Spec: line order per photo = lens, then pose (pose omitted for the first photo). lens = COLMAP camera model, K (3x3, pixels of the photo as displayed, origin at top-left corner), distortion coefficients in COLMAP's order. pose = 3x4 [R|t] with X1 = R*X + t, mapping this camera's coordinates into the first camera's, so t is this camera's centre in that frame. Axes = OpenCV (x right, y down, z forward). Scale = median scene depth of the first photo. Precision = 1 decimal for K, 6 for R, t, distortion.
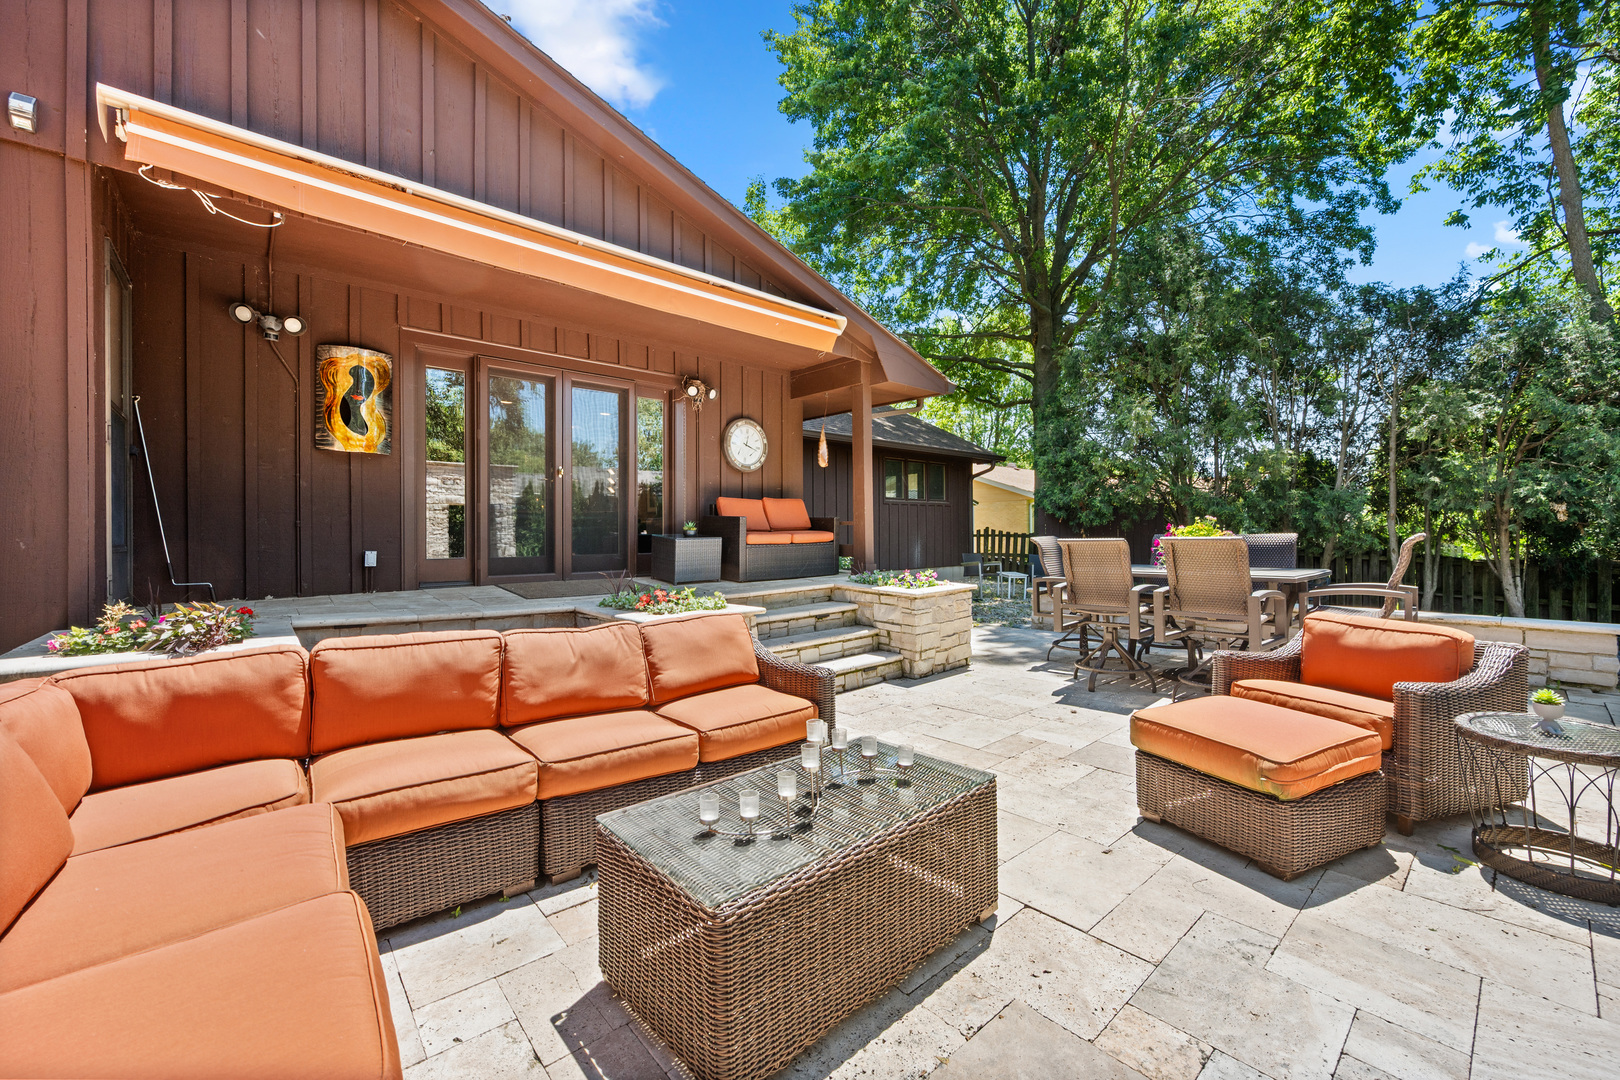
lens RADIAL K [[612.6, 0, 811.4], [0, 612.6, 539.3], [0, 0, 1]] dist [-0.002400, 0.000111]
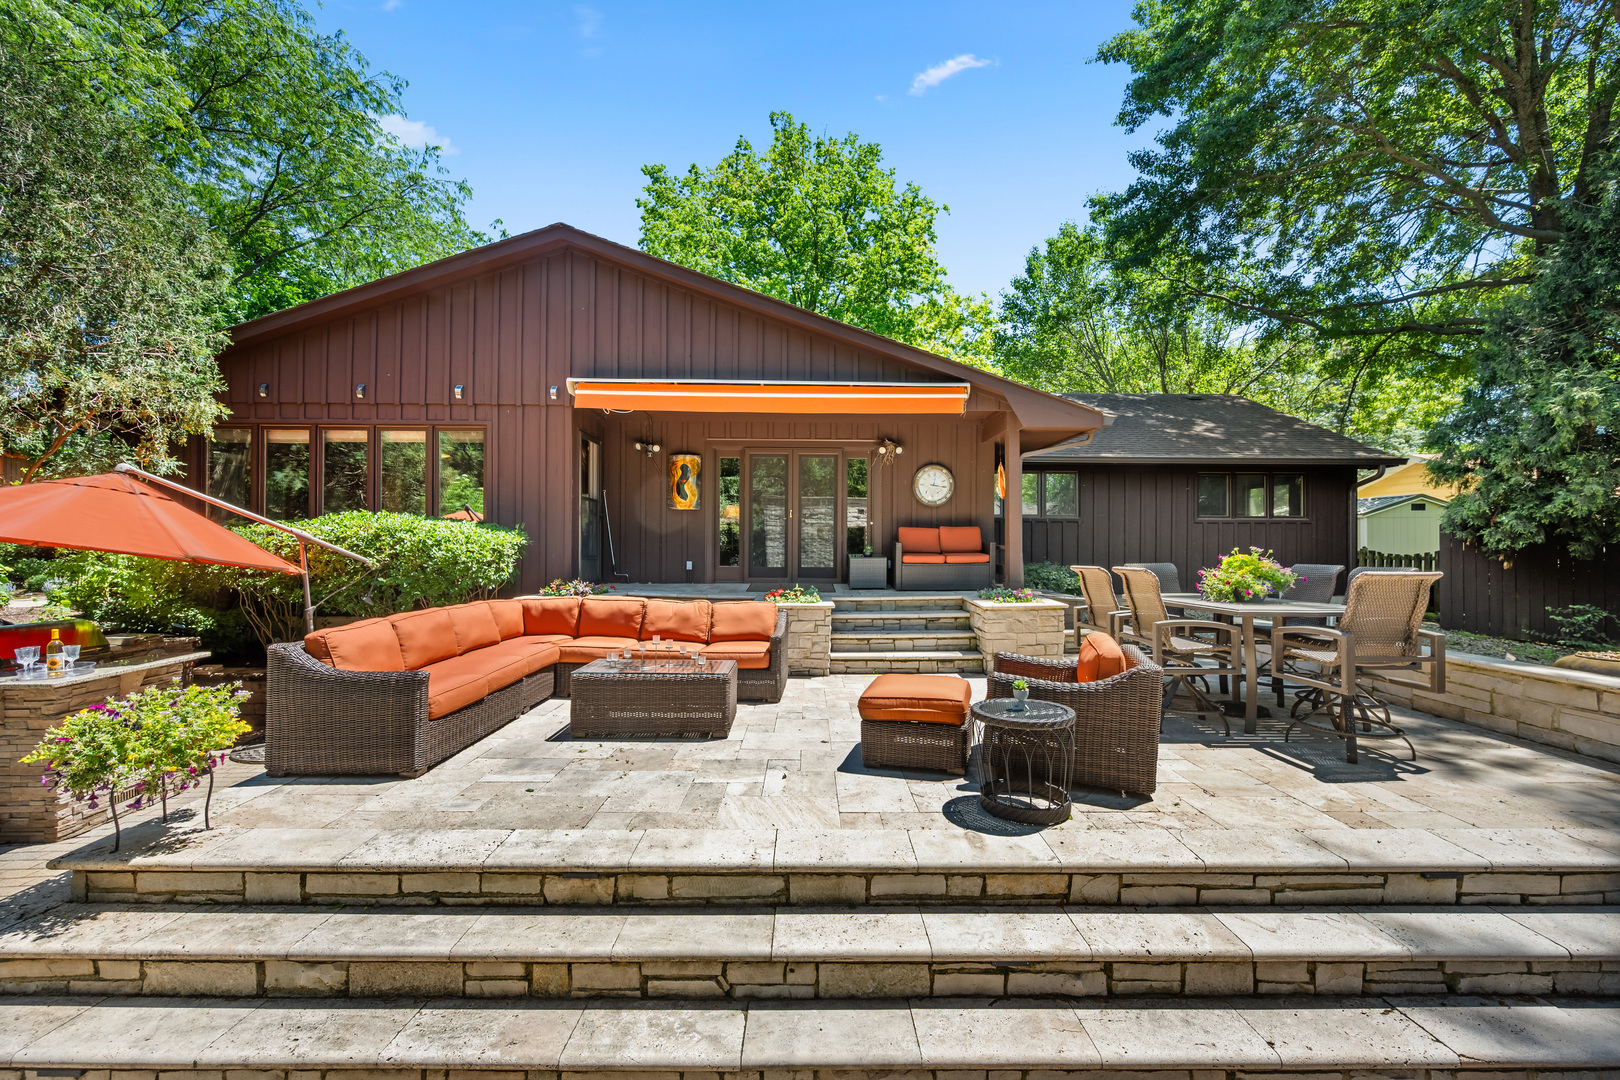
lens RADIAL K [[612.6, 0, 838.0], [0, 612.6, 549.3], [0, 0, 1]] dist [-0.002400, 0.000111]
pose [[0.781057, 0.012554, -0.624334, 0.553113], [-0.016199, 0.999869, -0.000160, -0.016912], [0.624250, 0.010238, 0.781158, -0.126461]]
